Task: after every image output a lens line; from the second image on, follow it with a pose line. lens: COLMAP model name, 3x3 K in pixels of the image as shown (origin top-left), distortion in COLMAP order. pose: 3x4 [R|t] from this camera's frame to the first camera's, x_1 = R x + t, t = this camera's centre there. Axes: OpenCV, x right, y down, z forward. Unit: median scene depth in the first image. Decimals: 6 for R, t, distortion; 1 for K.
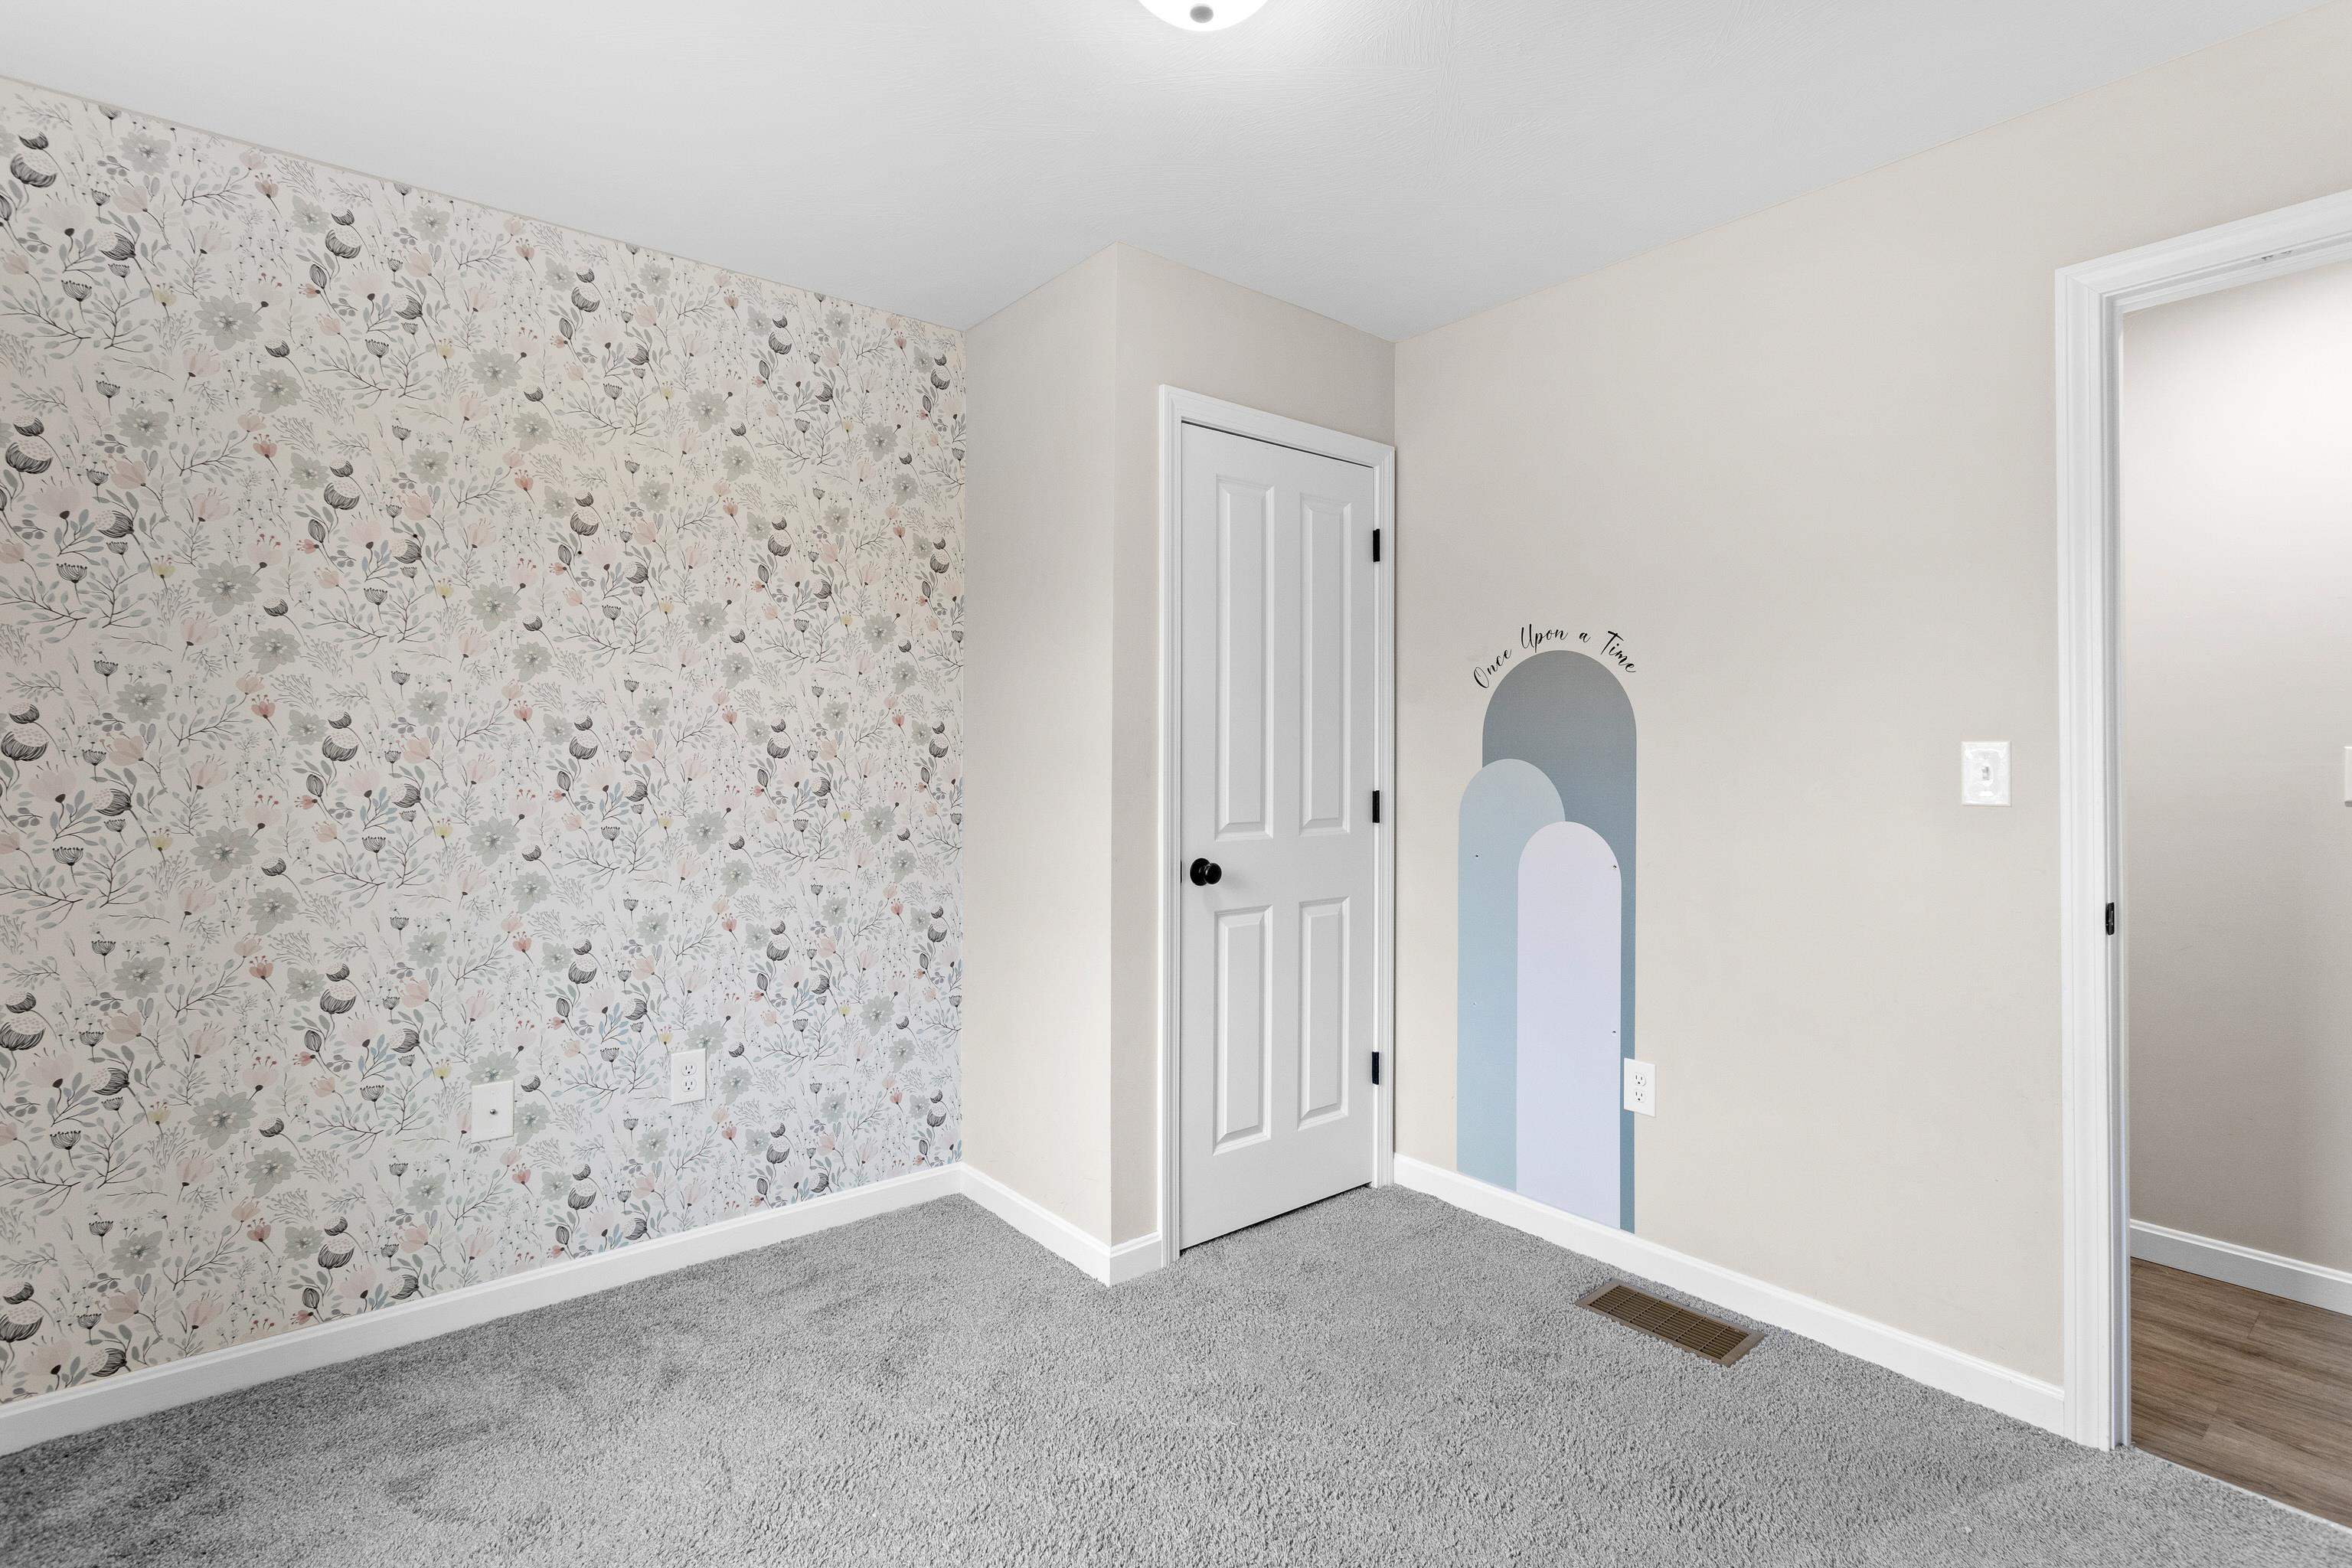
lens RADIAL K [[1142.7, 0, 1172.8], [0, 1142.7, 761.1], [0, 0, 1]] dist [0.017782, 0.001476]
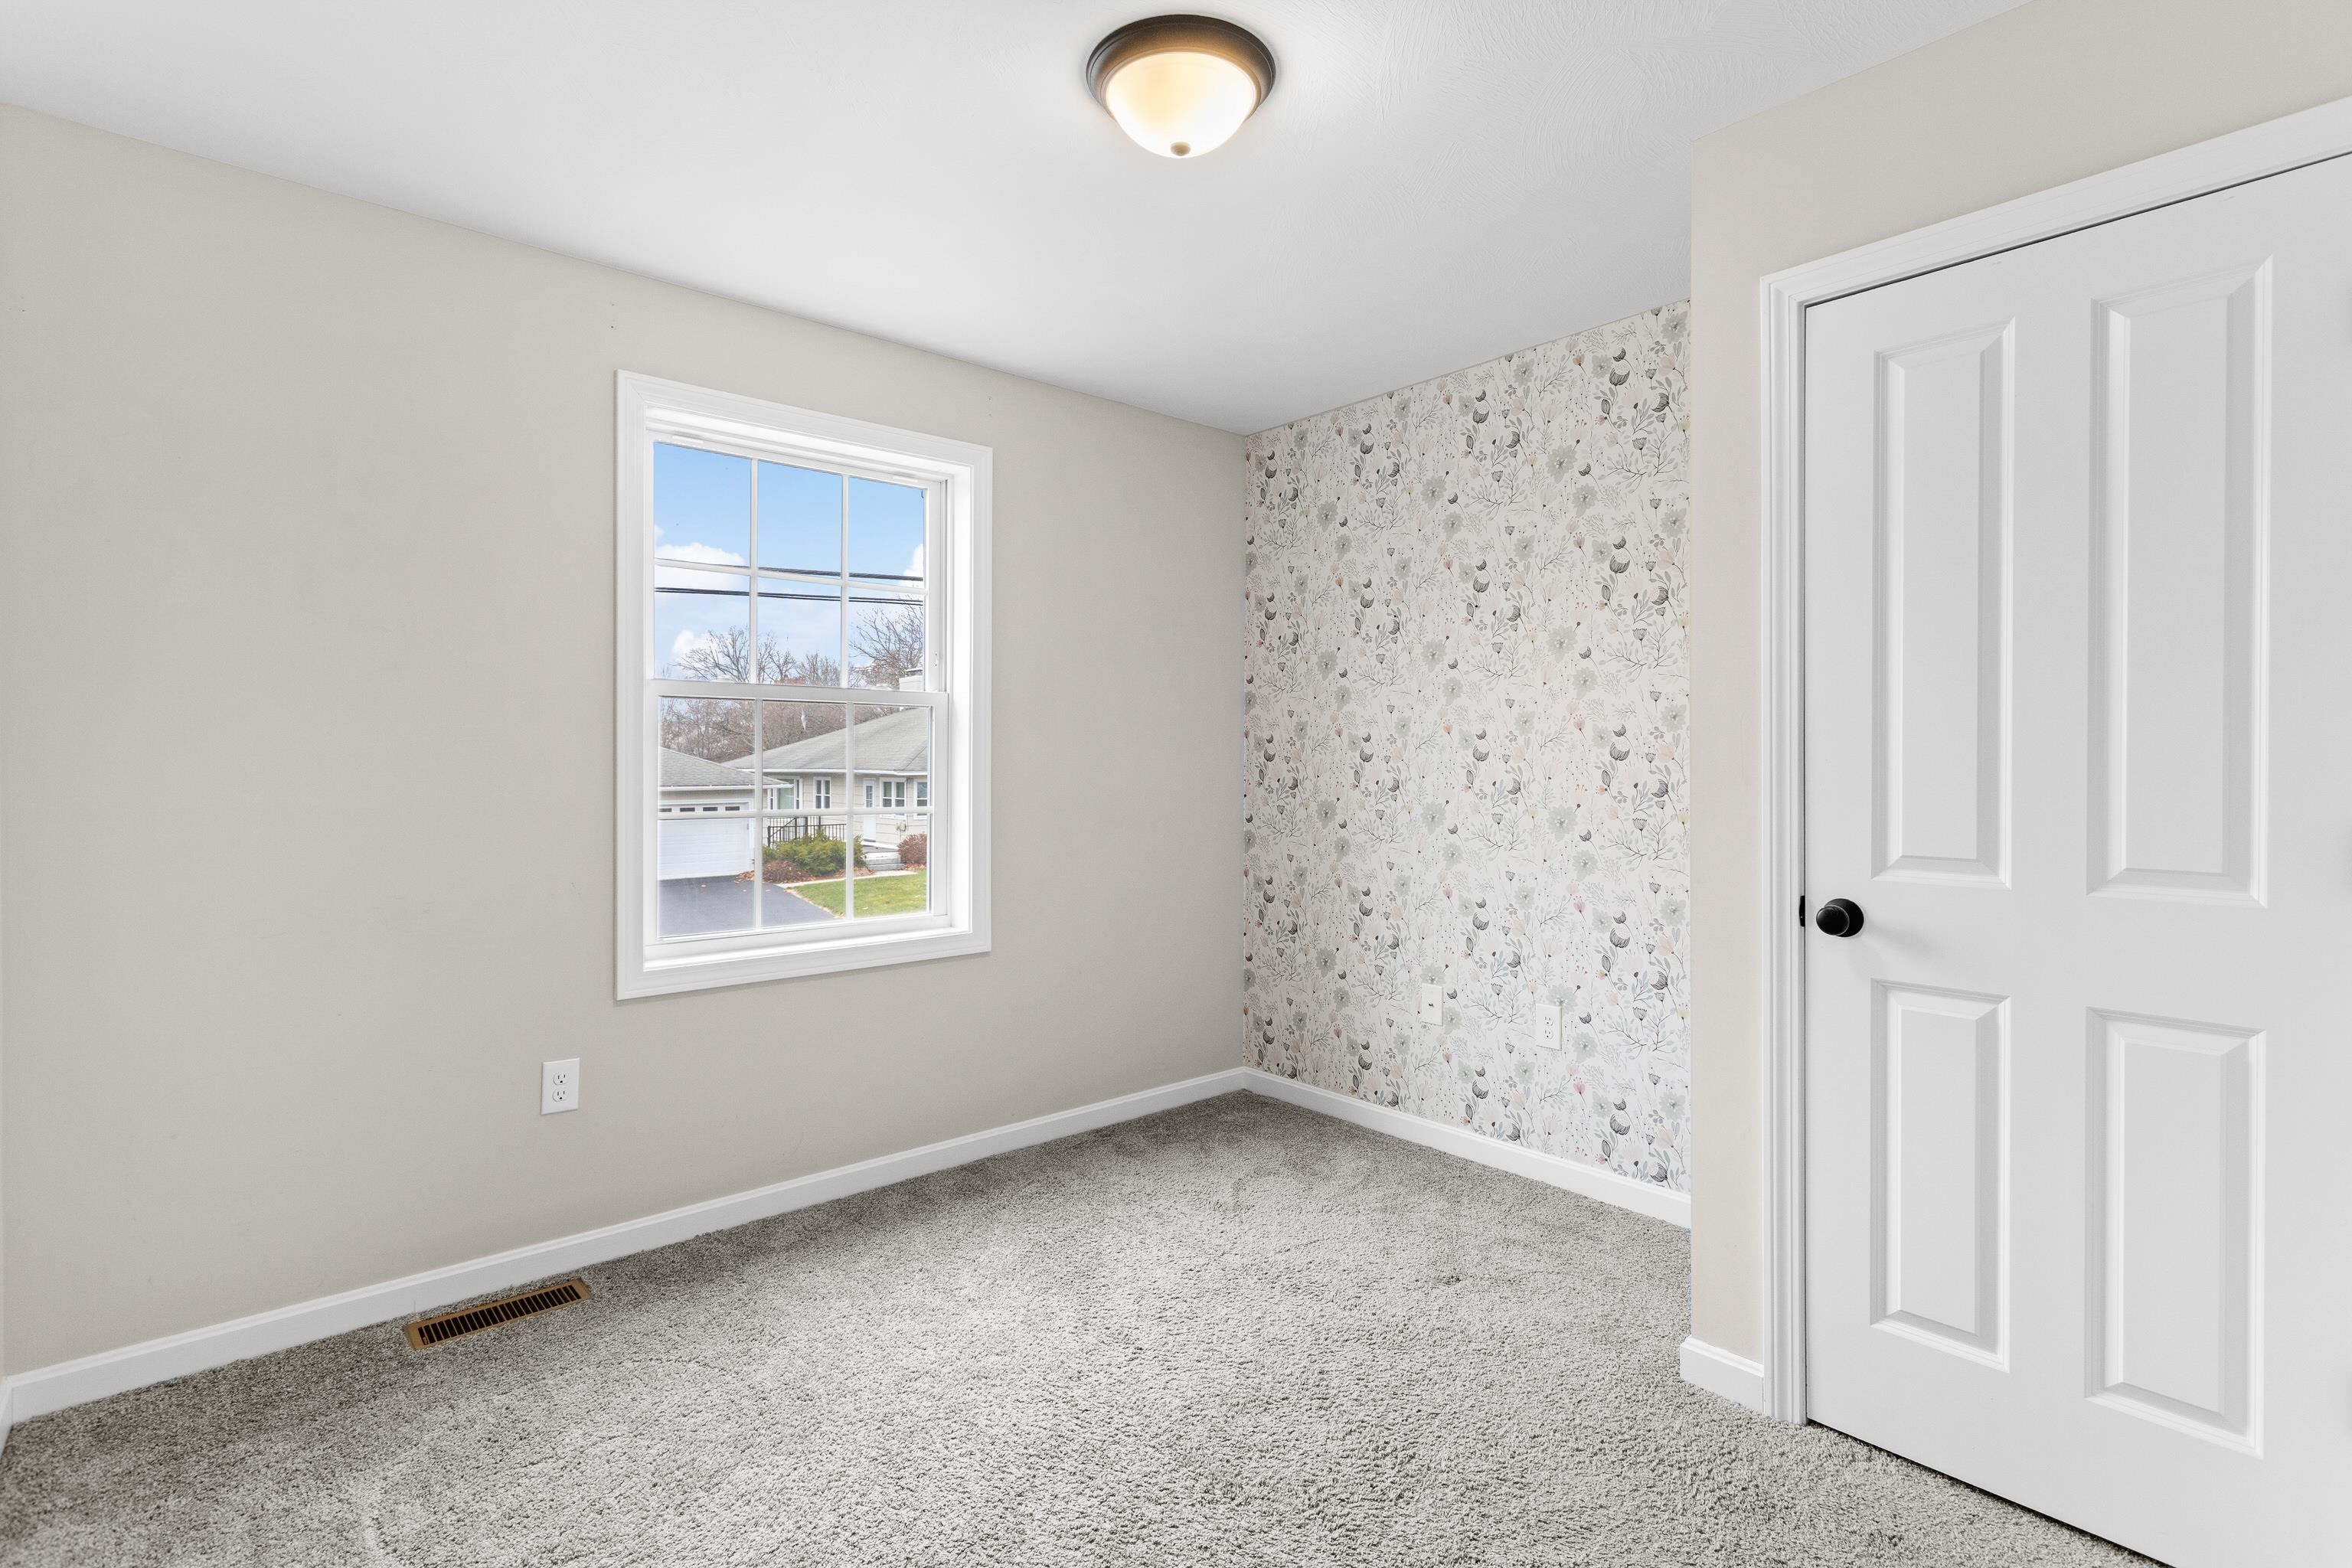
lens RADIAL K [[1142.7, 0, 1207.2], [0, 1142.7, 773.7], [0, 0, 1]] dist [0.017782, 0.001476]
pose [[0.054888, 0.013700, -0.998399, 0.801409], [0.001274, 0.999904, 0.013791, -0.006081], [0.998492, -0.002029, 0.054865, 0.620139]]
